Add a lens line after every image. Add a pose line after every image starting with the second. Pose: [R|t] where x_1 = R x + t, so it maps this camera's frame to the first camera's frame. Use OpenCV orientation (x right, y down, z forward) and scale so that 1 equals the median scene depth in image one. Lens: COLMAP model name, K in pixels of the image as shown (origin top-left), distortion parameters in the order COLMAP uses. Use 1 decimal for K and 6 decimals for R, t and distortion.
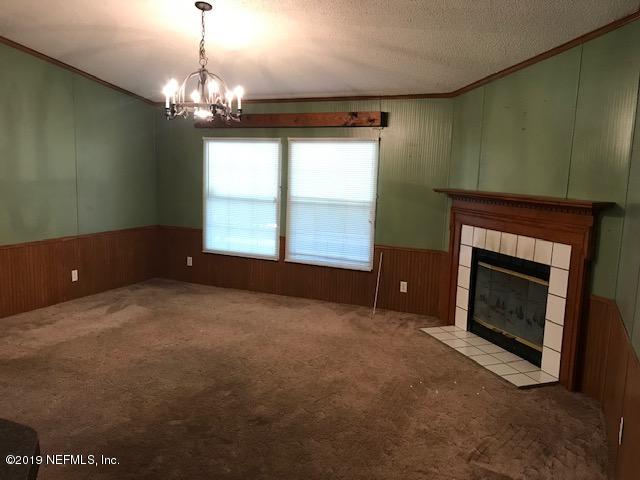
lens RADIAL K [[523.4, 0, 320.0], [0, 523.4, 240.0], [0, 0, 1]] dist [0.010218, 0.001555]
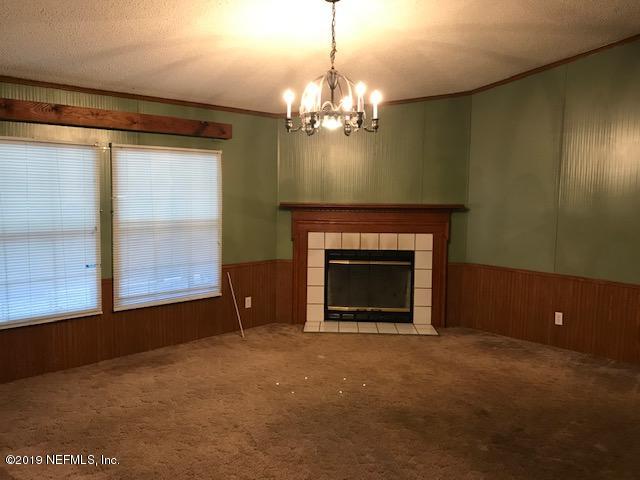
lens RADIAL K [[559.0, 0, 320.4], [0, 559.0, 231.8], [0, 0, 1]] dist [0.103622, 0.000148]
pose [[0.335002, -0.105386, 0.936305, -0.888579], [0.120625, 0.990345, 0.068309, -0.113044], [-0.934464, 0.090058, 0.344479, 0.569673]]
